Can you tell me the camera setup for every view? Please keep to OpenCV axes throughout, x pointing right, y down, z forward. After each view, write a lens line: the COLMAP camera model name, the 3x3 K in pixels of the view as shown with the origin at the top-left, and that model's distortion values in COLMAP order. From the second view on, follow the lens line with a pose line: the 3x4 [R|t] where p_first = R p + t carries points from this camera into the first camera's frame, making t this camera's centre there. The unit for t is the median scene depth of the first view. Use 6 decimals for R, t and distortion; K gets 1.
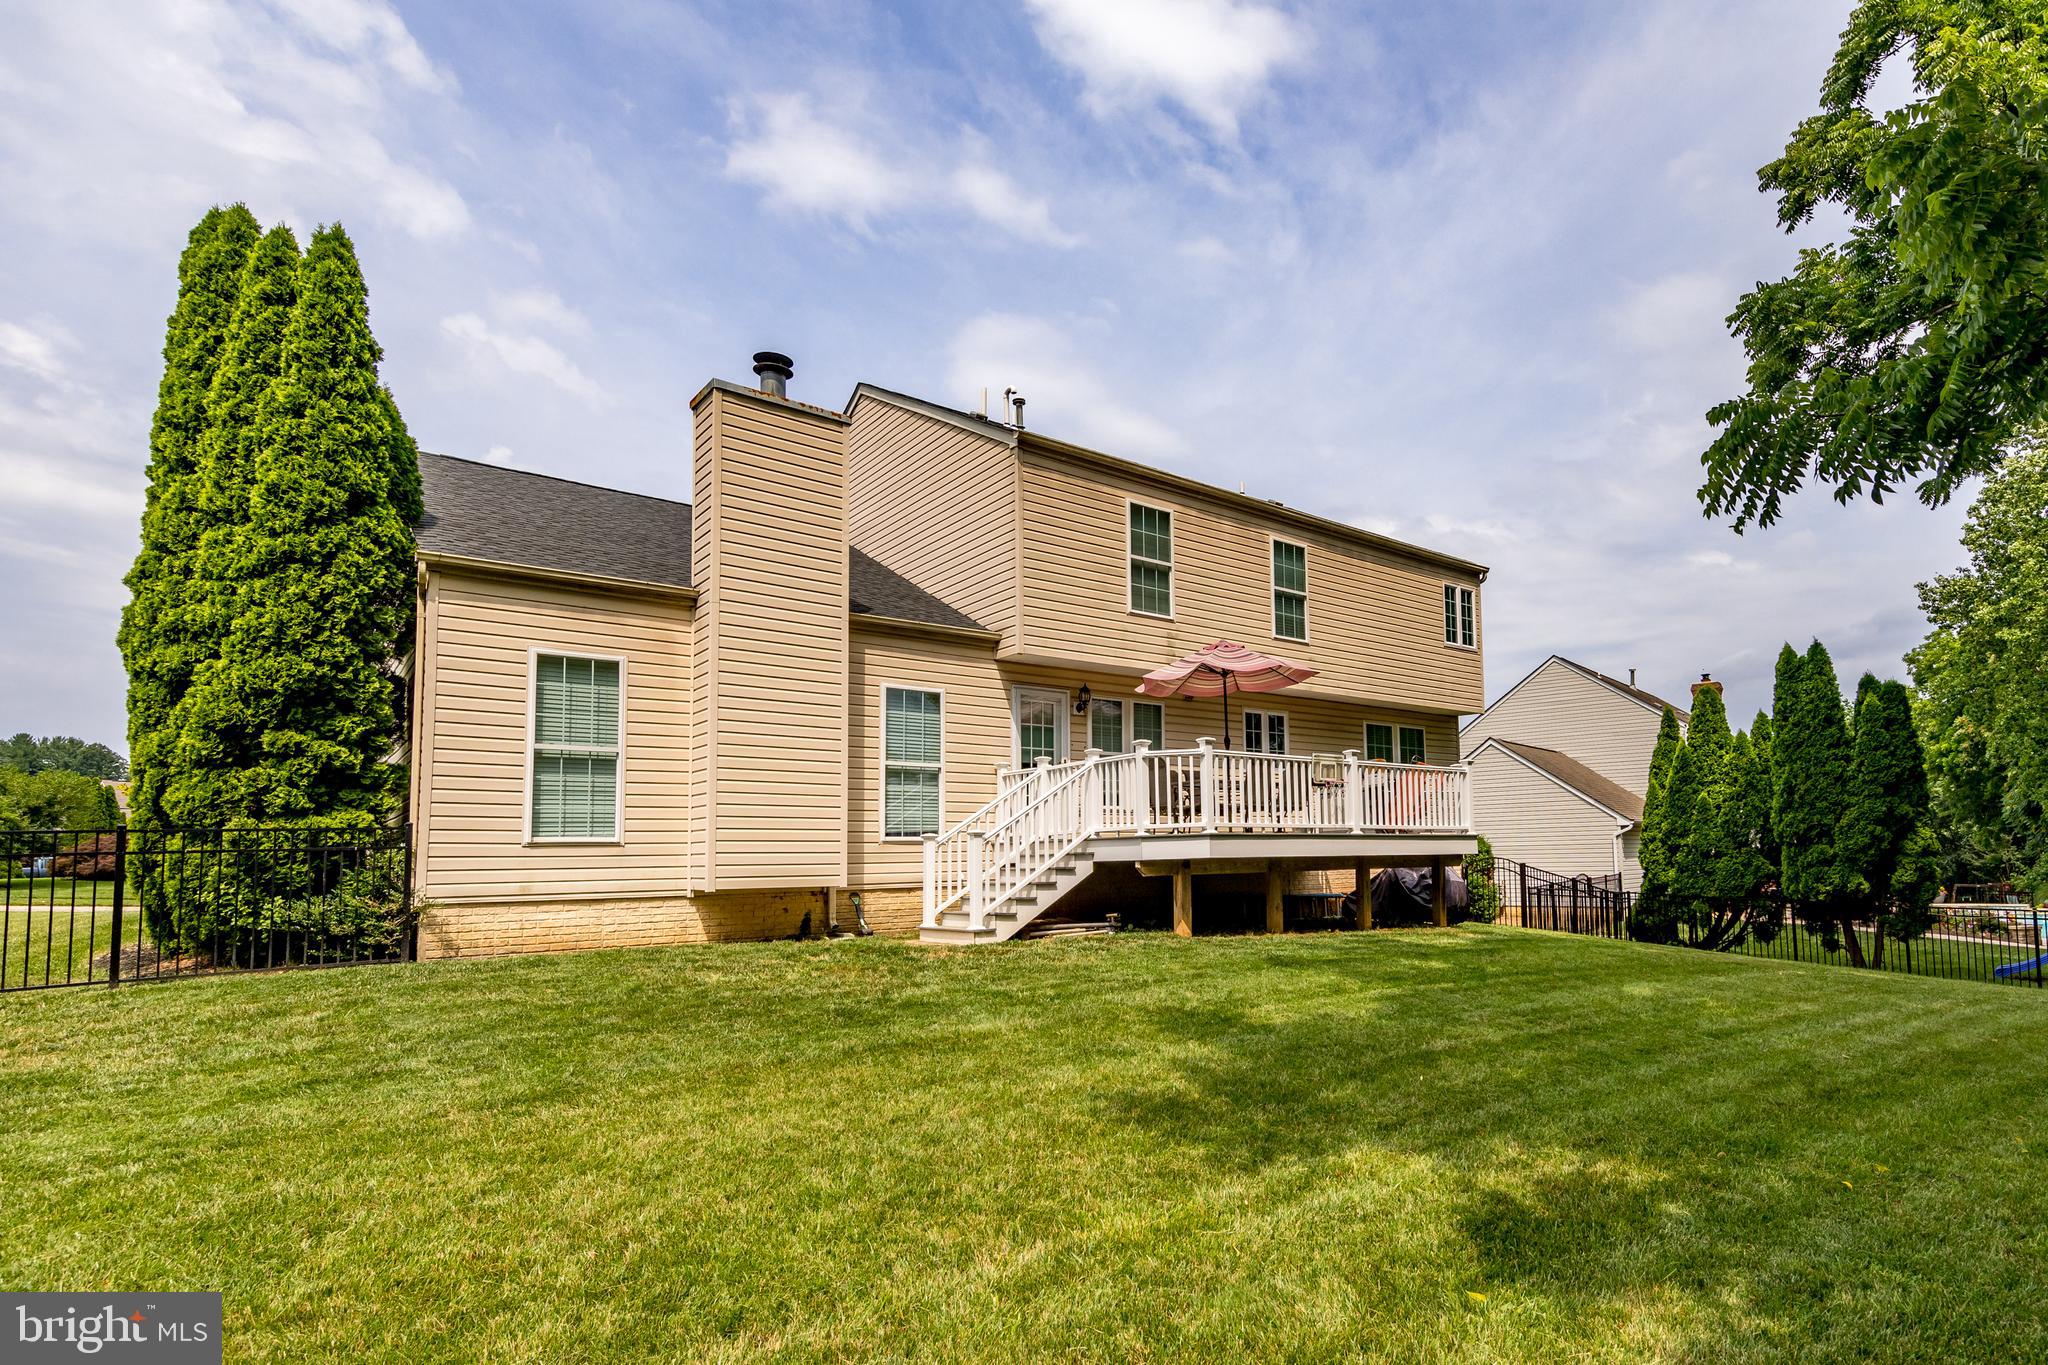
lens RADIAL K [[1309.8, 0, 1026.6], [0, 1309.8, 759.1], [0, 0, 1]] dist [0.005483, 0.000387]
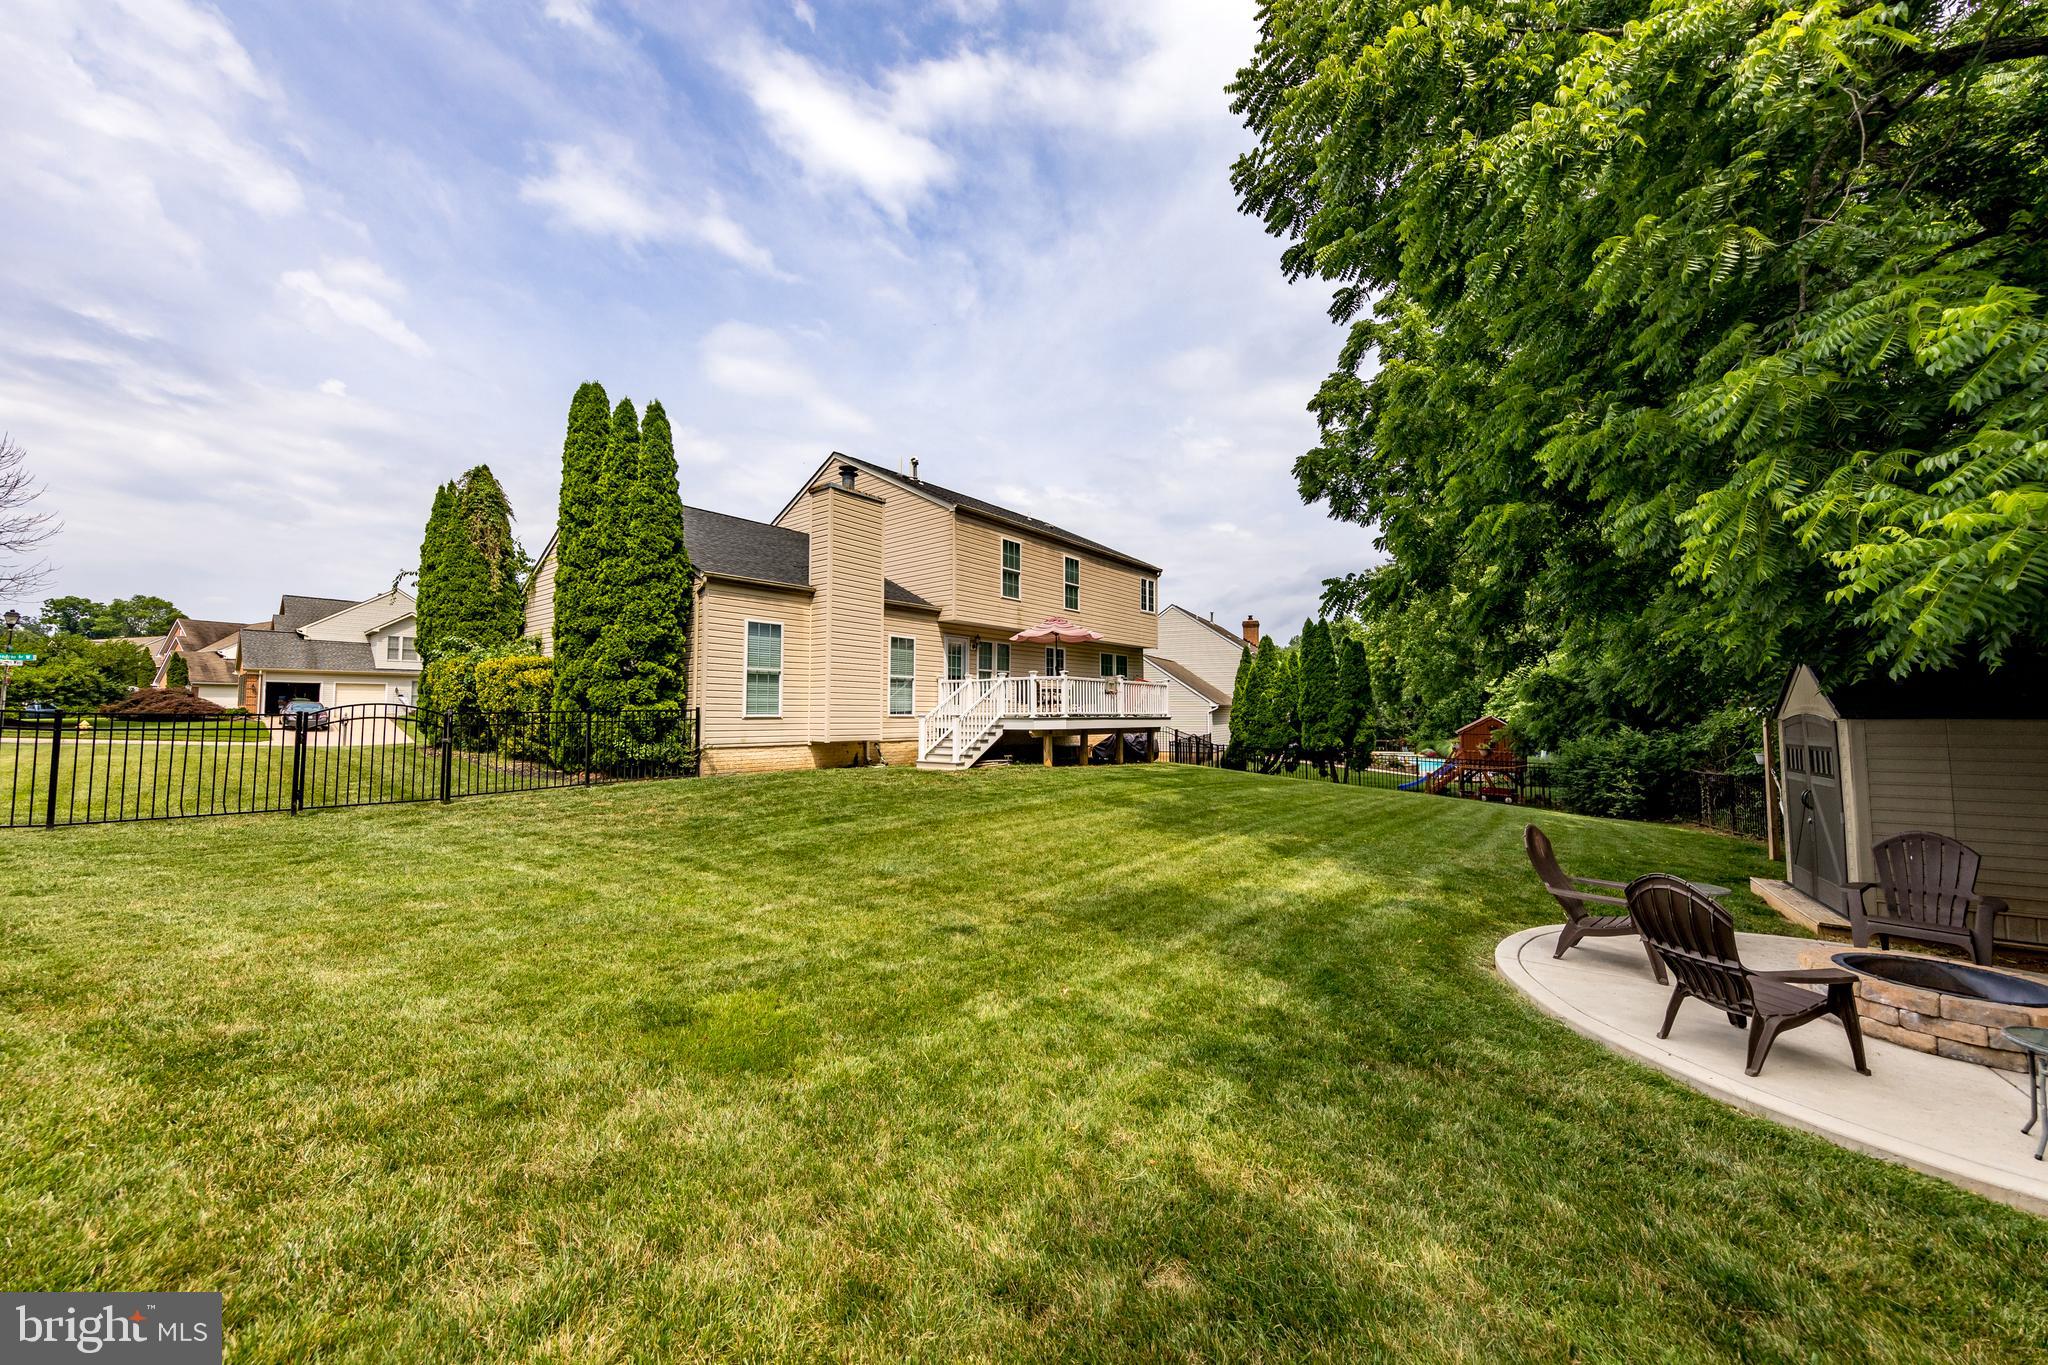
lens RADIAL K [[770.7, 0, 1024.0], [0, 770.7, 682.5], [0, 0, 1]] dist [-0.000158, -0.000001]
pose [[0.983512, 0.025789, 0.178993, -0.128500], [-0.030236, 0.999297, 0.022163, -0.020570], [-0.178295, -0.027210, 0.983601, -0.166034]]
